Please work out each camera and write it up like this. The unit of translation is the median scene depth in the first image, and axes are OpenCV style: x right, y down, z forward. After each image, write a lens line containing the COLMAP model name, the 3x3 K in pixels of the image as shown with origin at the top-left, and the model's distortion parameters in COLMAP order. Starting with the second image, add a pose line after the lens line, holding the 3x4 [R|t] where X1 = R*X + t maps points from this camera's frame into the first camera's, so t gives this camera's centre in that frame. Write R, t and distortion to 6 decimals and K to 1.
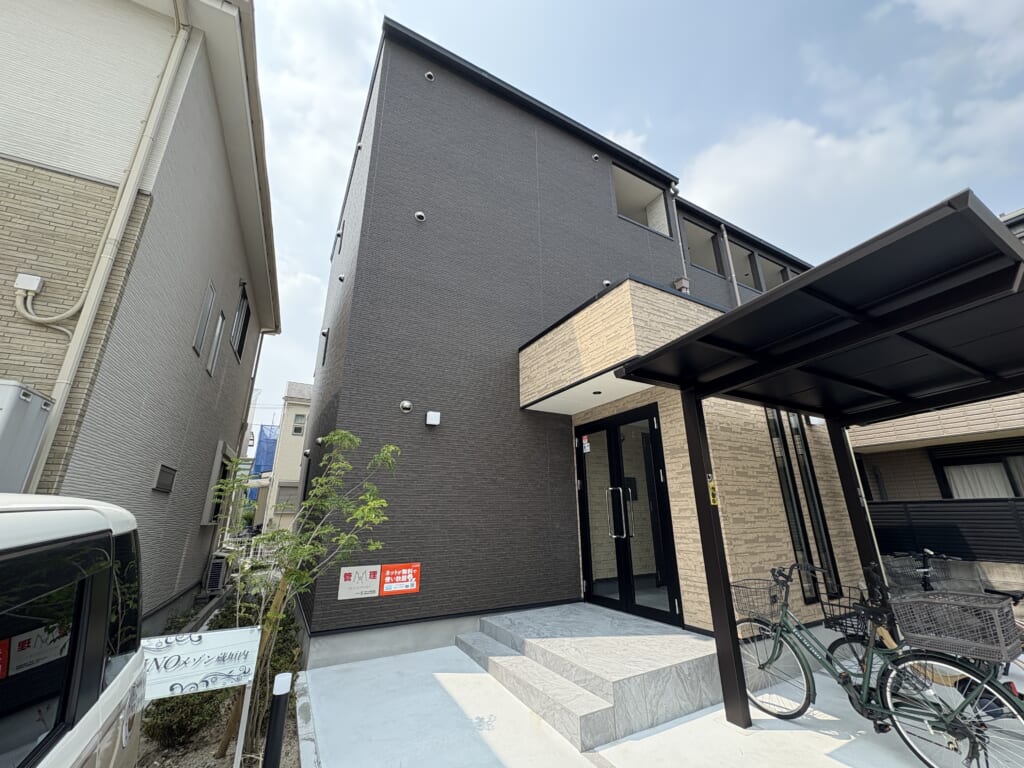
lens RADIAL K [[404.6, 0, 515.6], [0, 404.6, 383.4], [0, 0, 1]] dist [-0.002724, 0.000148]
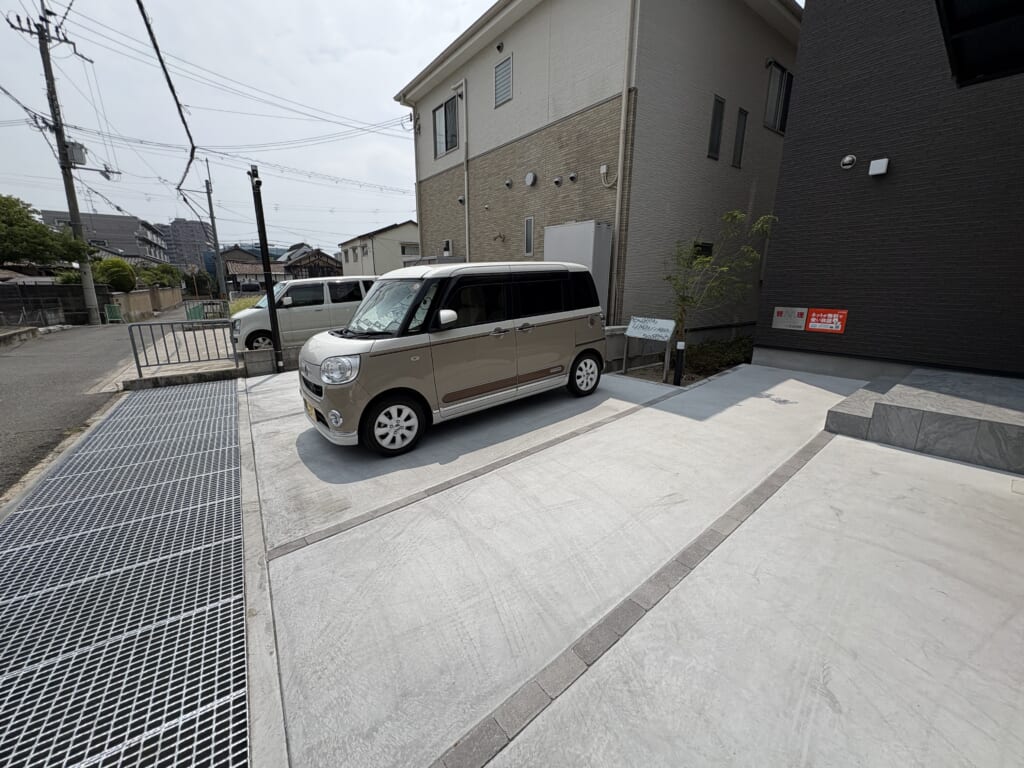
lens RADIAL K [[404.6, 0, 512.1], [0, 404.6, 383.2], [0, 0, 1]] dist [-0.002724, 0.000148]
pose [[0.172277, 0.249302, -0.952979, 0.750179], [0.297567, 0.909075, 0.291610, 0.018532], [0.939028, -0.333813, 0.082429, -0.047990]]
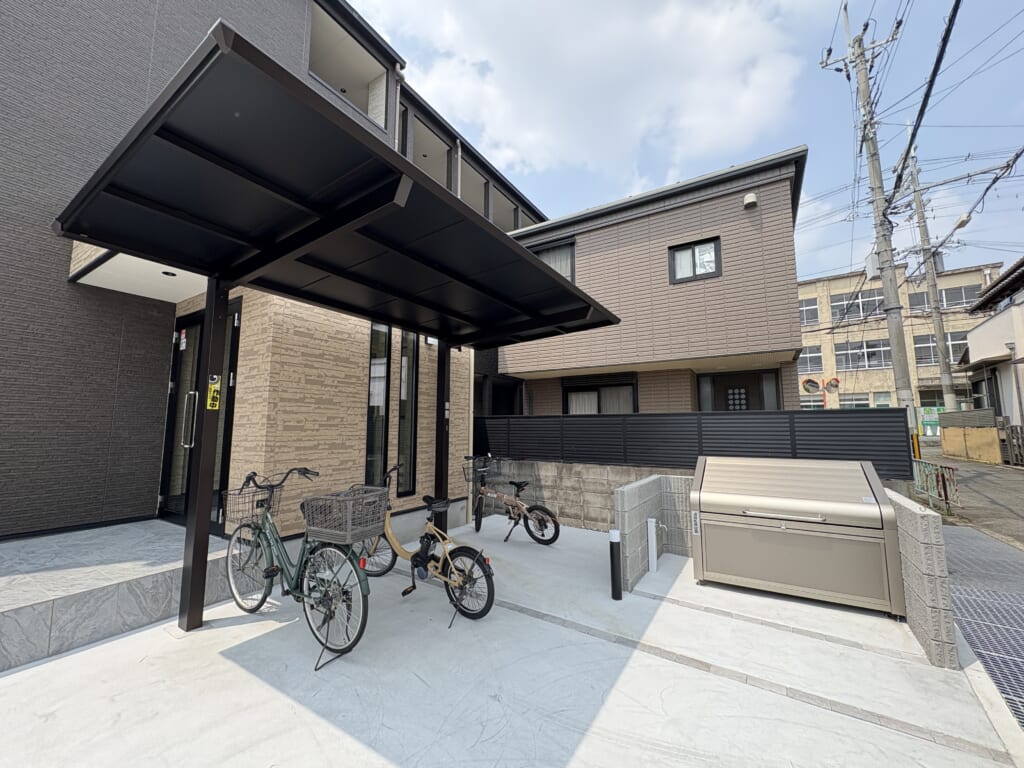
lens RADIAL K [[404.6, 0, 510.9], [0, 404.6, 382.7], [0, 0, 1]] dist [-0.002724, 0.000148]
pose [[0.874804, 0.063987, 0.480232, 0.480338], [-0.158079, 0.974689, 0.158092, 0.000674], [-0.457961, -0.214214, 0.862777, -0.037354]]
